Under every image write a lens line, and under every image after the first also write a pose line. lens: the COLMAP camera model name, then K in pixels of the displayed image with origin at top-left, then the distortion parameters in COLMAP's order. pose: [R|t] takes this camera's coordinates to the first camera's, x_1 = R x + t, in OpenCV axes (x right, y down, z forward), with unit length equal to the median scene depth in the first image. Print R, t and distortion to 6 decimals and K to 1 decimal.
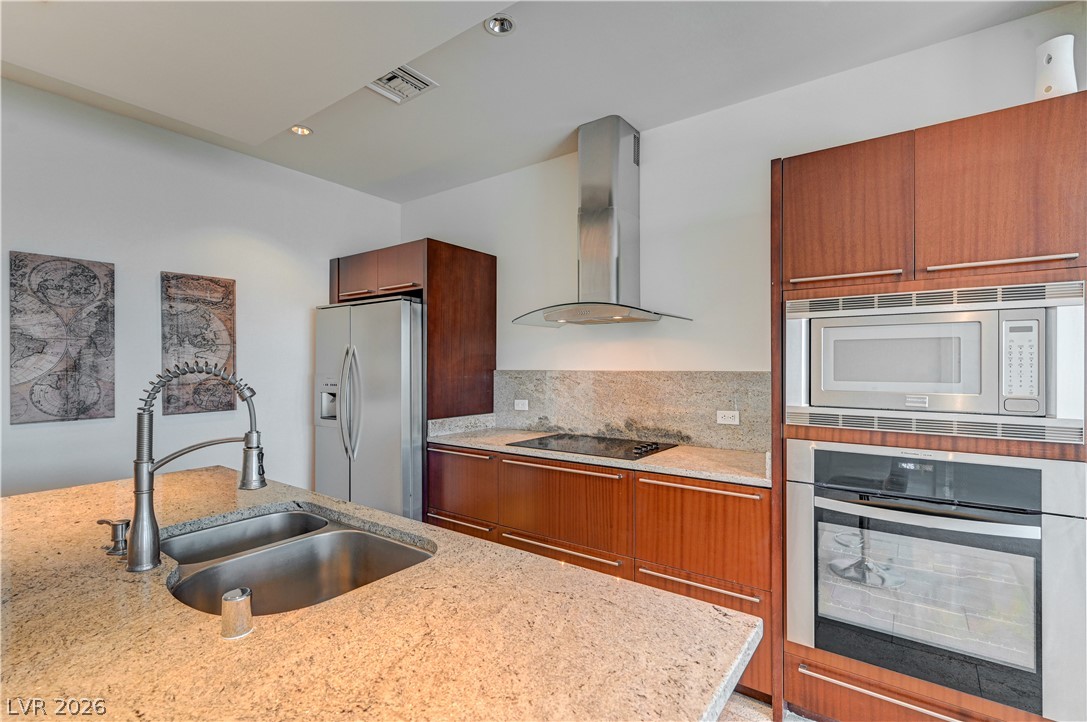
lens RADIAL K [[497.5, 0, 544.9], [0, 497.5, 364.3], [0, 0, 1]] dist [0.002891, 0.000094]
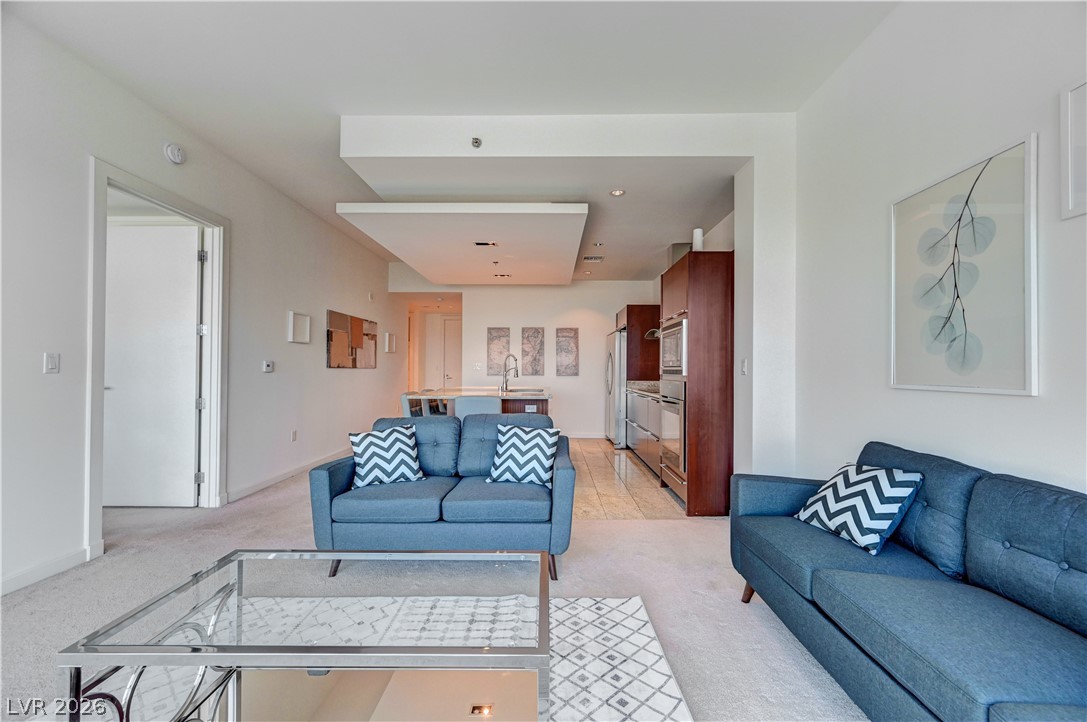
lens RADIAL K [[427.4, 0, 545.1], [0, 427.4, 365.0], [0, 0, 1]] dist [0.001986, 0.000219]
pose [[0.576448, -0.004989, -0.817119, 1.399104], [-0.005026, 0.999941, -0.009650, 0.067320], [0.817118, 0.009669, 0.576389, -0.583307]]
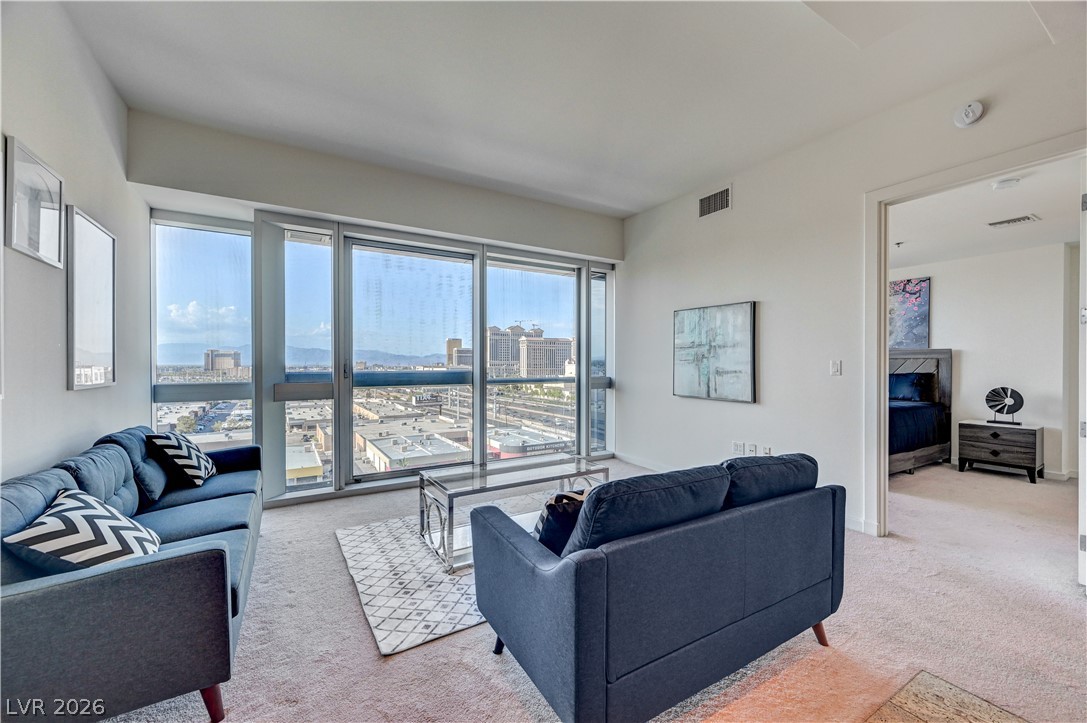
lens RADIAL K [[428.9, 0, 544.9], [0, 428.9, 365.5], [0, 0, 1]] dist [0.002054, 0.000105]
pose [[-0.920947, -0.001273, 0.389685, 0.336061], [0.000506, 0.999990, 0.004461, 0.048151], [-0.389687, 0.004305, -0.920937, 0.557638]]
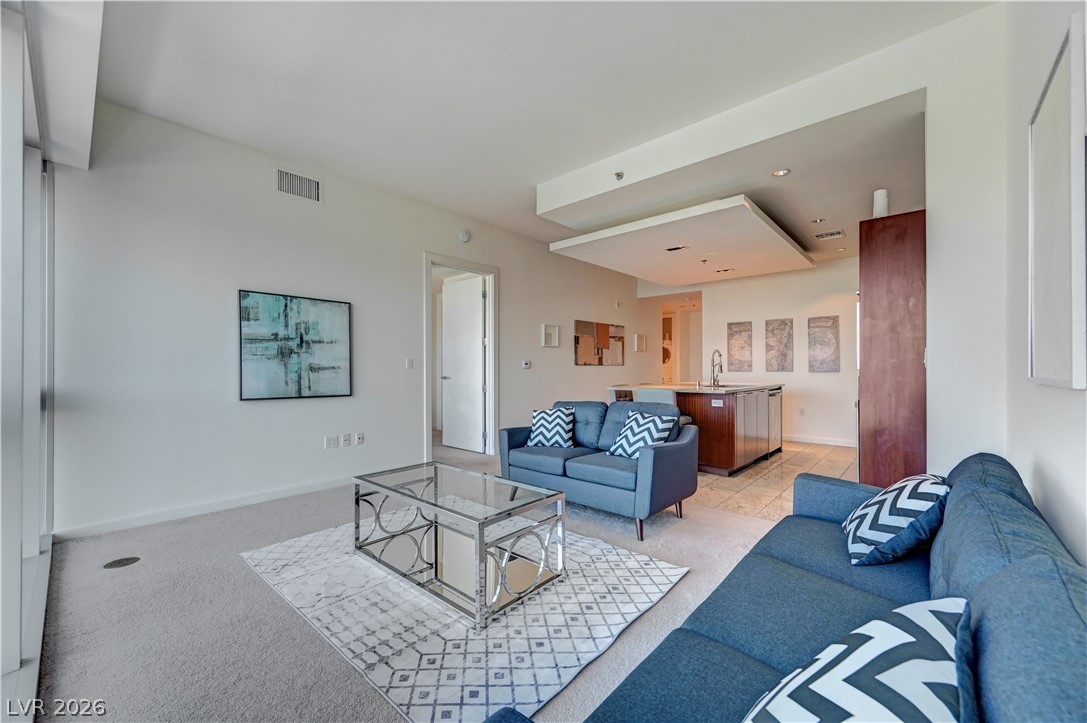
lens RADIAL K [[428.9, 0, 544.9], [0, 428.9, 365.5], [0, 0, 1]] dist [0.002054, 0.000105]
pose [[-0.102920, -0.003055, -0.994685, 1.764474], [0.003129, 0.999989, -0.003395, 0.076697], [0.994685, -0.003462, -0.102909, -0.170423]]
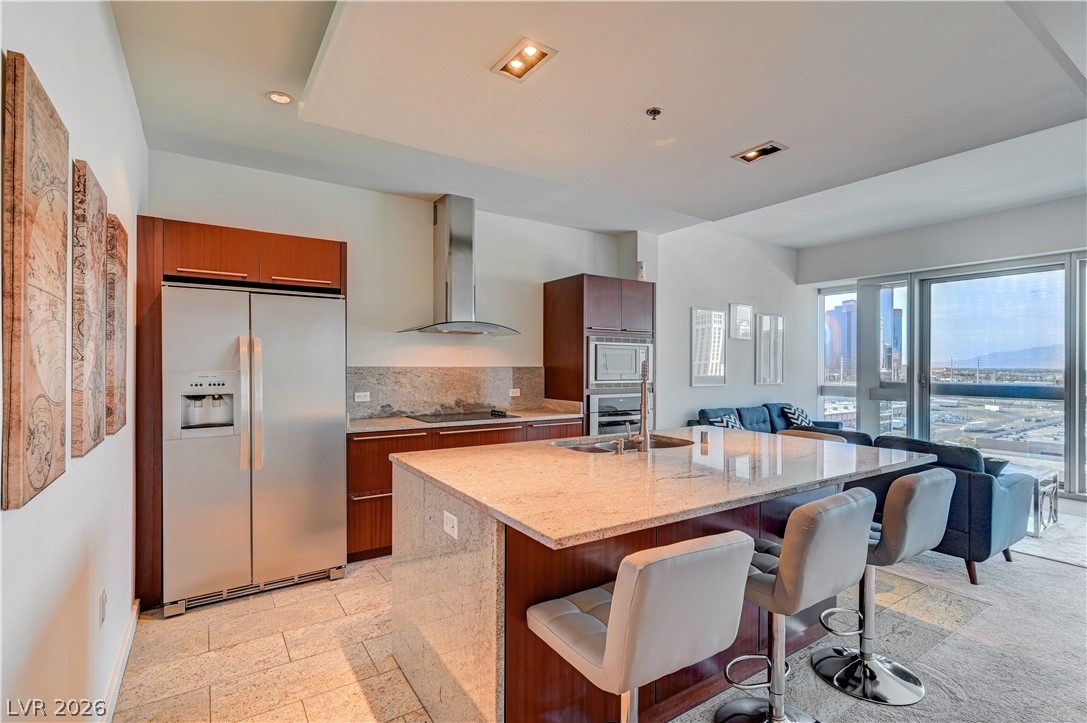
lens RADIAL K [[513.7, 0, 545.5], [0, 513.7, 365.1], [0, 0, 1]] dist [0.002502, 0.000416]
pose [[0.345203, 0.002466, 0.938525, -1.291170], [-0.005847, 0.999983, -0.000477, 0.007822], [-0.938510, -0.005323, 0.345211, 0.250911]]
